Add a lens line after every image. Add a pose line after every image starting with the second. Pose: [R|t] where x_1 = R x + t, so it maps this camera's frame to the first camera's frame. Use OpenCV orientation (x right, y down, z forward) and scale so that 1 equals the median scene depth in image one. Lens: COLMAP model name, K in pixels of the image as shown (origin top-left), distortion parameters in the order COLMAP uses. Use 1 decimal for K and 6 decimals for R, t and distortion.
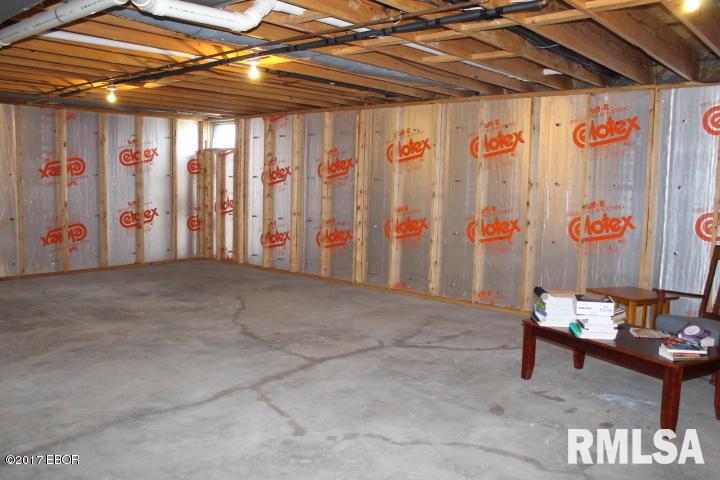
lens RADIAL K [[616.1, 0, 363.2], [0, 616.1, 239.8], [0, 0, 1]] dist [-0.152147, 0.143456]
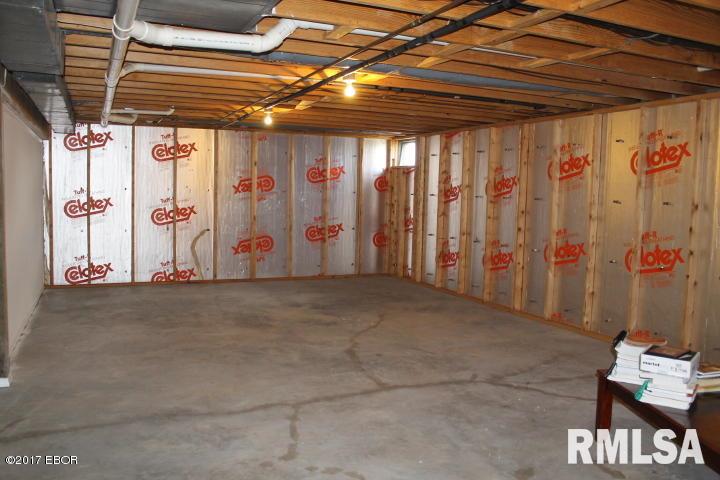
lens RADIAL K [[616.1, 0, 363.2], [0, 616.1, 239.8], [0, 0, 1]] dist [-0.152147, 0.143456]
pose [[0.908176, 0.035015, -0.417122, 0.191036], [-0.047314, 0.998696, -0.019180, -0.008443], [0.415906, 0.037155, 0.908648, 0.075572]]
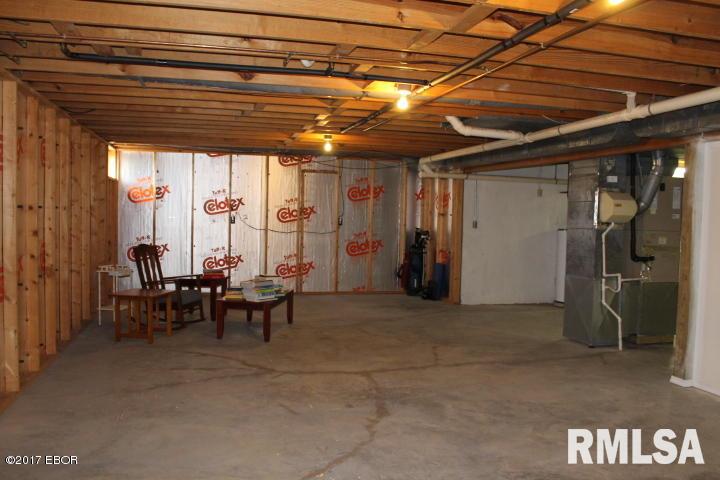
lens RADIAL K [[616.1, 0, 363.2], [0, 616.1, 239.8], [0, 0, 1]] dist [-0.152147, 0.143456]
pose [[-0.830191, -0.063653, 0.553833, -0.472878], [0.012708, 0.991041, 0.132951, -0.138167], [-0.557334, 0.117413, -0.821945, 1.306337]]
